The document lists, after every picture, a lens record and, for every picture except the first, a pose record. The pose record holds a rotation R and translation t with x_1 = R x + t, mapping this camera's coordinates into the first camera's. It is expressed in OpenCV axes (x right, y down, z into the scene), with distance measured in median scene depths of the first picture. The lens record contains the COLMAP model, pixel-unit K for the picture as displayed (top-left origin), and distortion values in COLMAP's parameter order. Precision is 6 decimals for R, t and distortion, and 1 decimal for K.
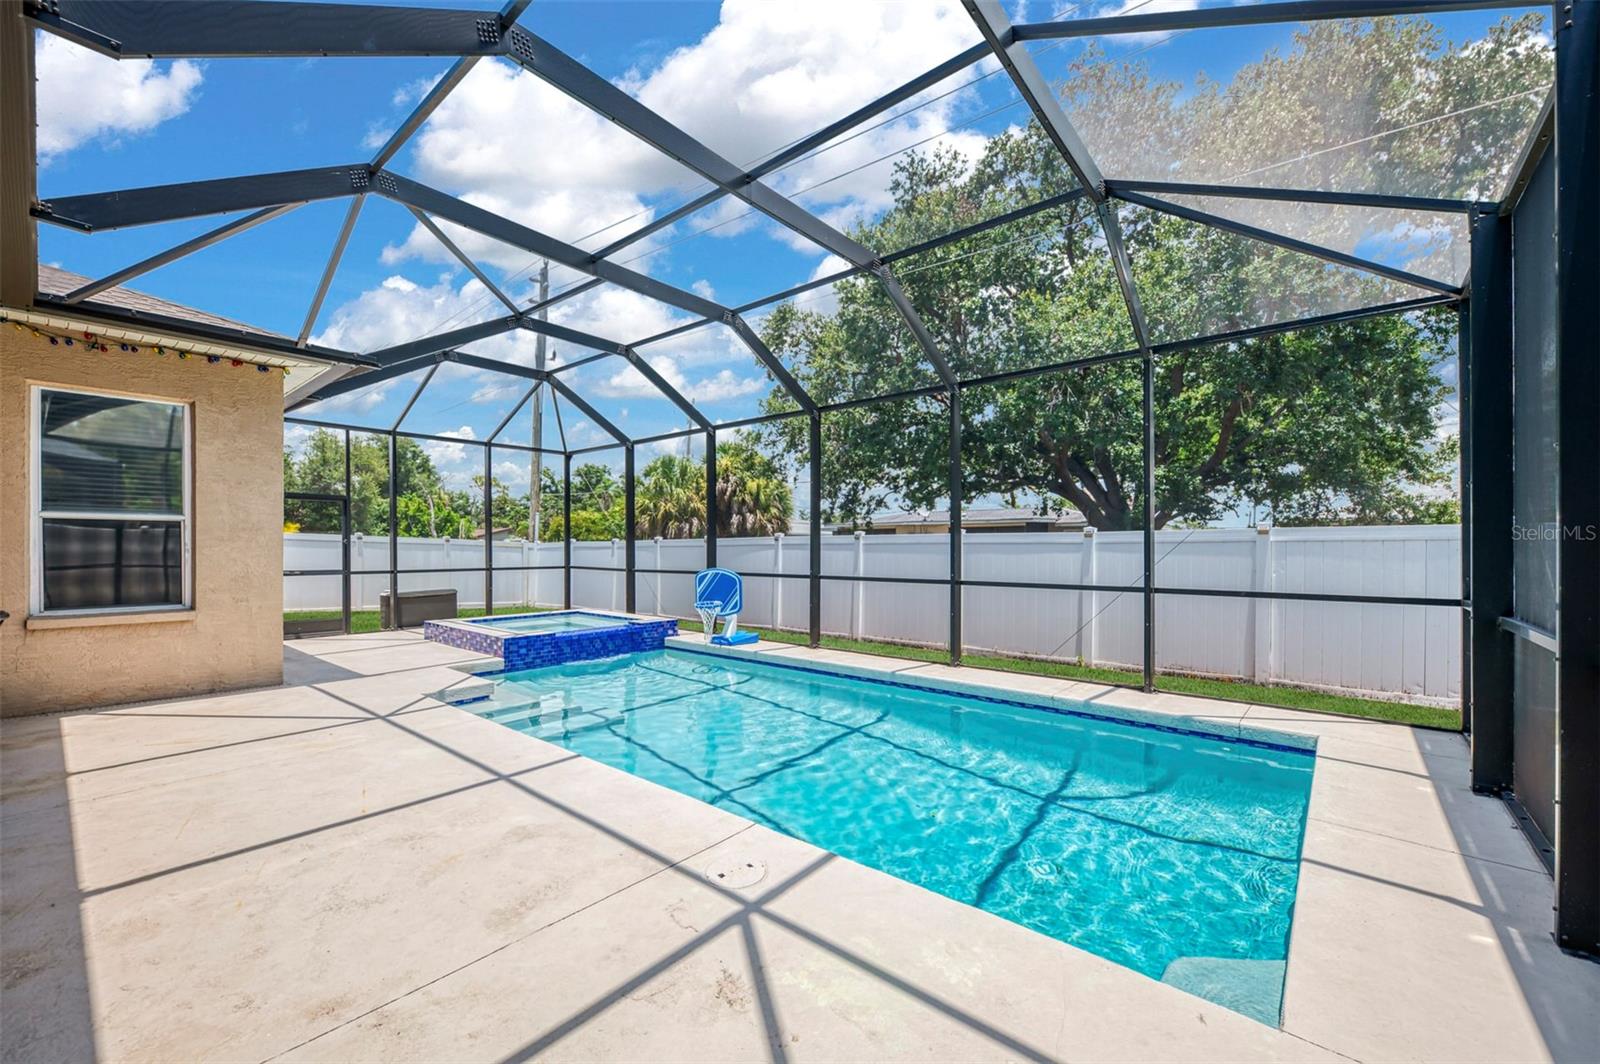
lens RADIAL K [[631.9, 0, 803.5], [0, 631.9, 557.6], [0, 0, 1]] dist [0.003791, -0.001545]
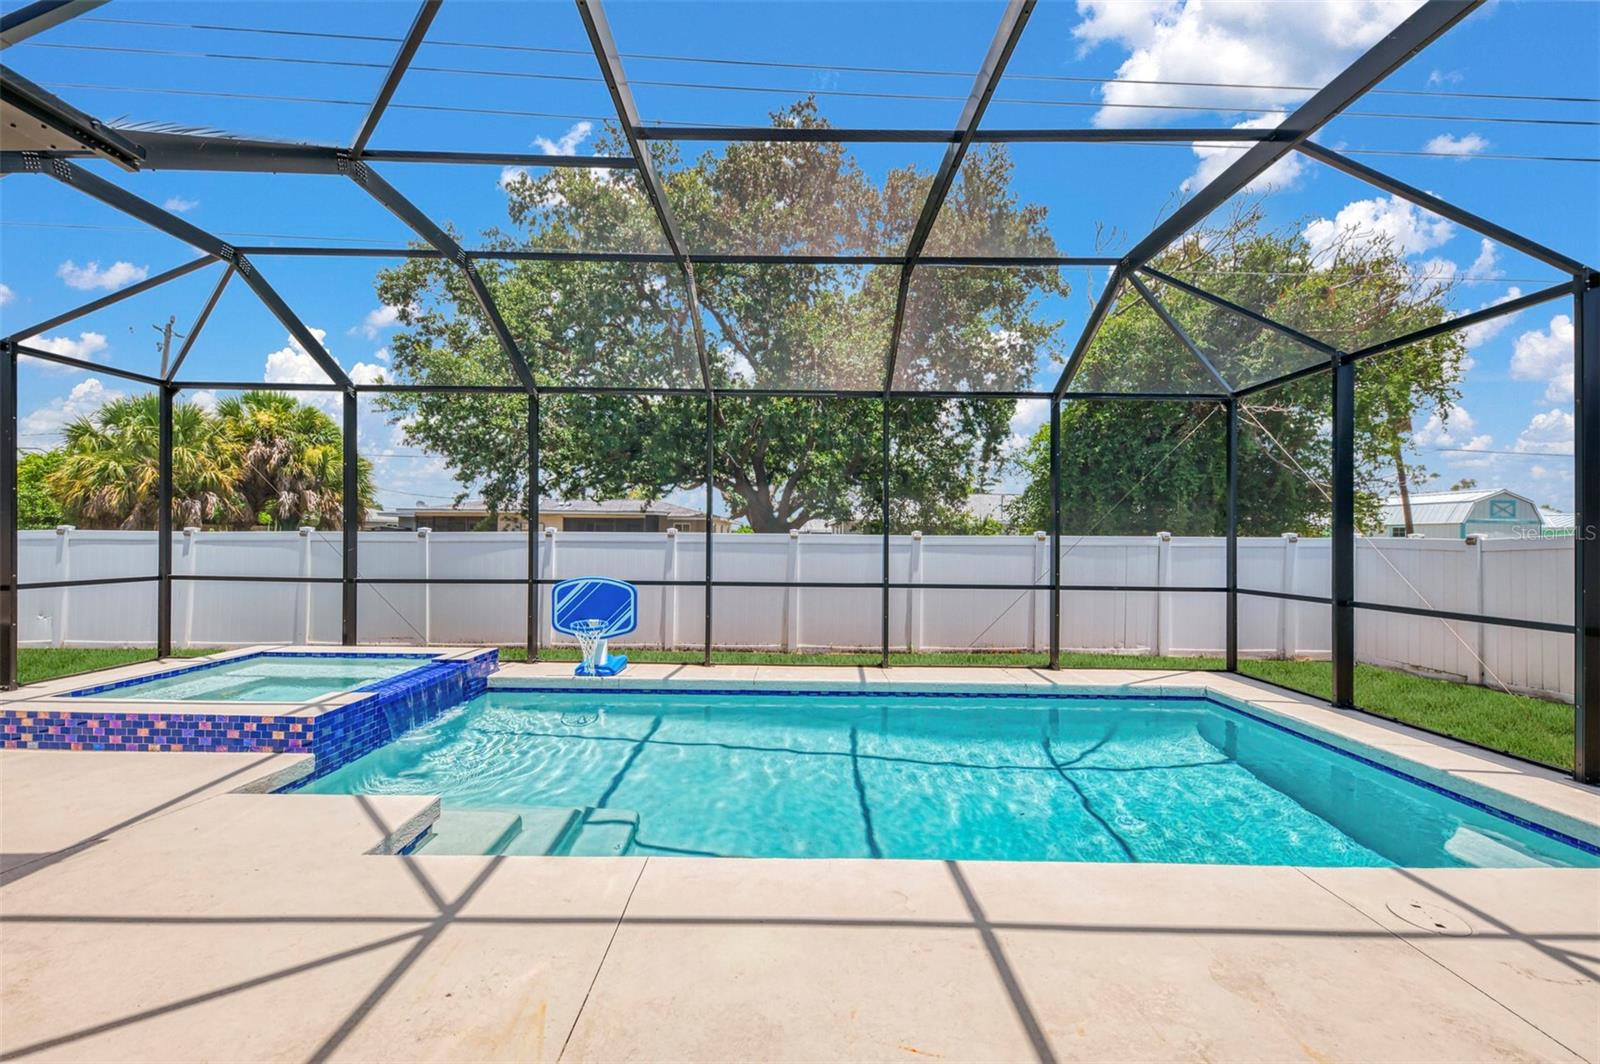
lens RADIAL K [[631.9, 0, 789.5], [0, 631.9, 538.6], [0, 0, 1]] dist [0.003791, -0.001545]
pose [[0.770818, 0.005856, 0.637028, -0.446919], [0.001448, 0.999939, -0.010944, -0.020249], [-0.637054, 0.009358, 0.770763, 0.263672]]
